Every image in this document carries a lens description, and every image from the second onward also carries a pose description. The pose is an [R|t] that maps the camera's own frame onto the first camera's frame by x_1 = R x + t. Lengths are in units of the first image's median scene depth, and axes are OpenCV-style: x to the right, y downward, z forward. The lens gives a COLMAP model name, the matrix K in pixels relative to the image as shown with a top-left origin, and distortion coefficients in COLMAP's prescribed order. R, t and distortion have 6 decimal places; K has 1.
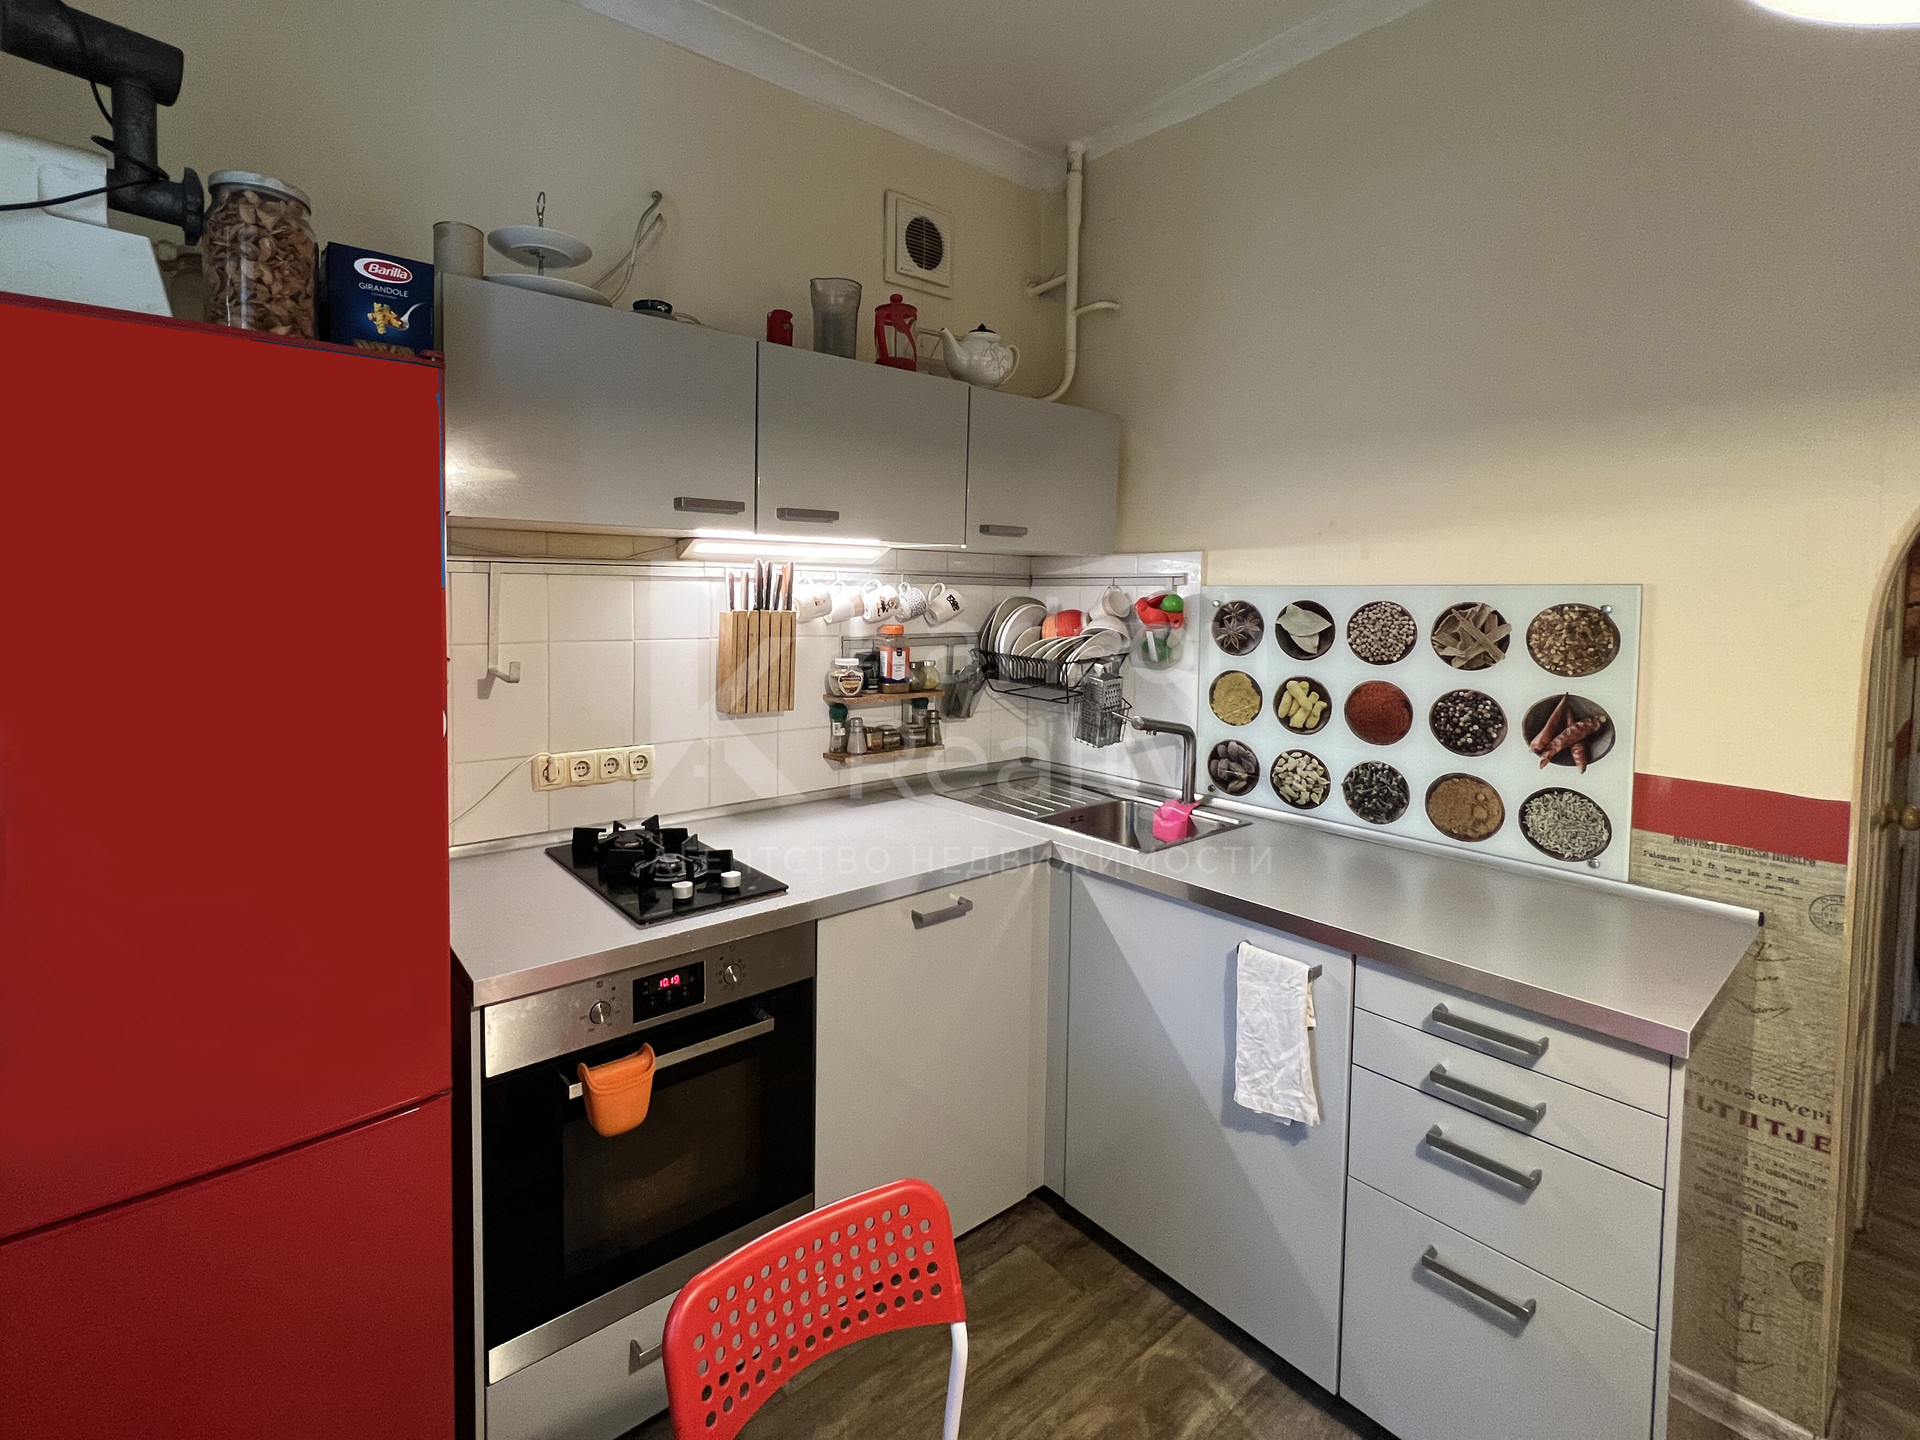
lens RADIAL K [[815.8, 0, 959.1], [0, 815.8, 626.9], [0, 0, 1]] dist [-0.003005, -0.000061]
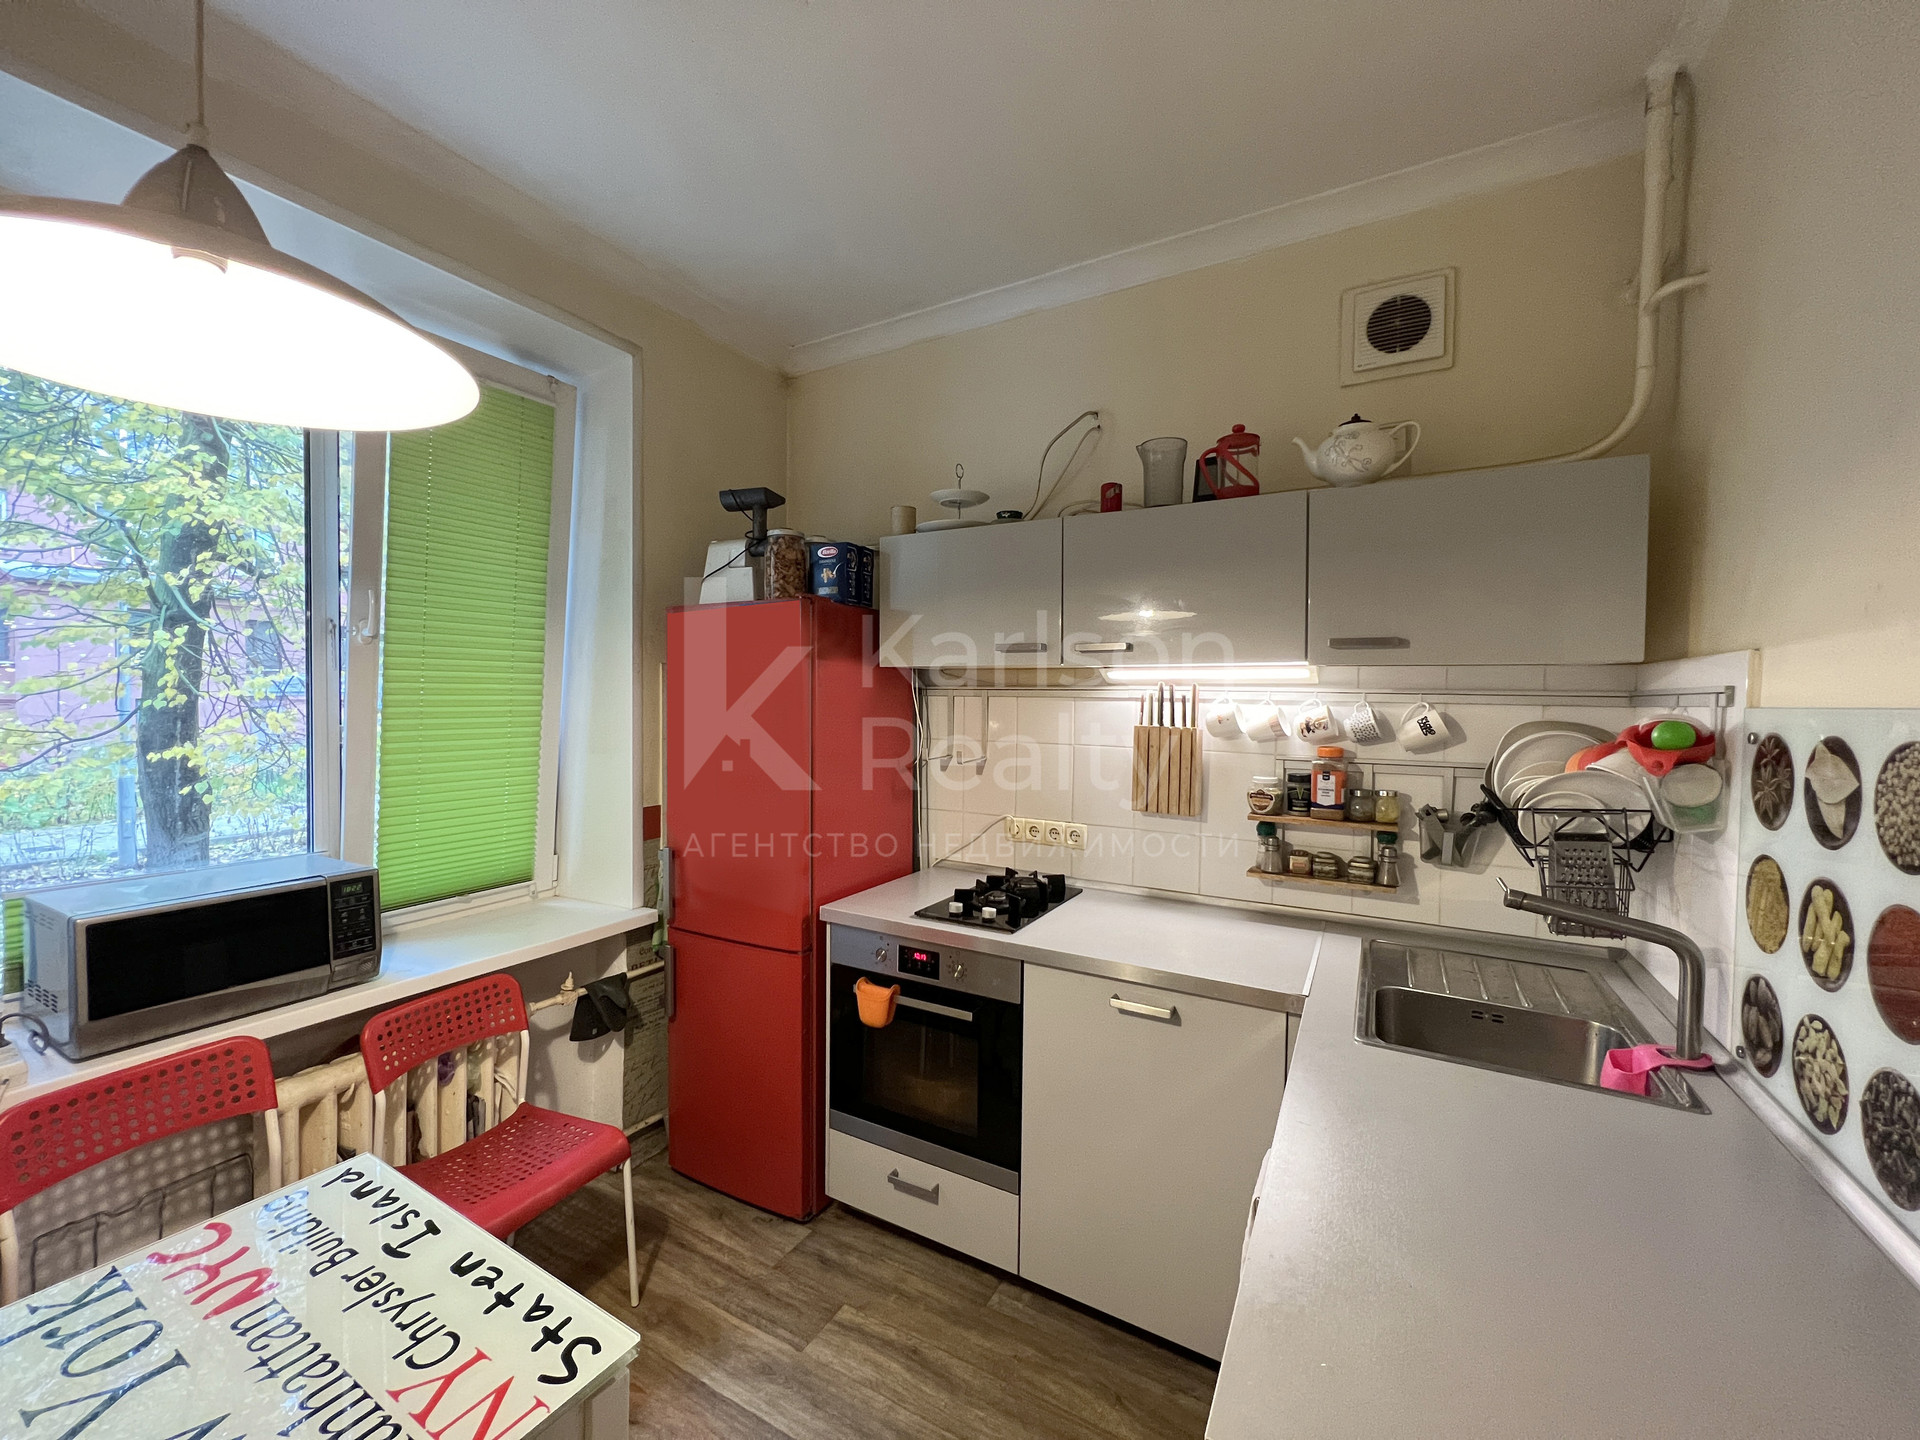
lens RADIAL K [[767.3, 0, 955.0], [0, 767.3, 719.3], [0, 0, 1]] dist [-0.002022, 0.000575]
pose [[0.410515, 0.020059, -0.911633, 0.645596], [-0.047831, 0.998855, 0.000440, -0.016474], [0.910598, 0.043424, 0.411005, 0.275988]]
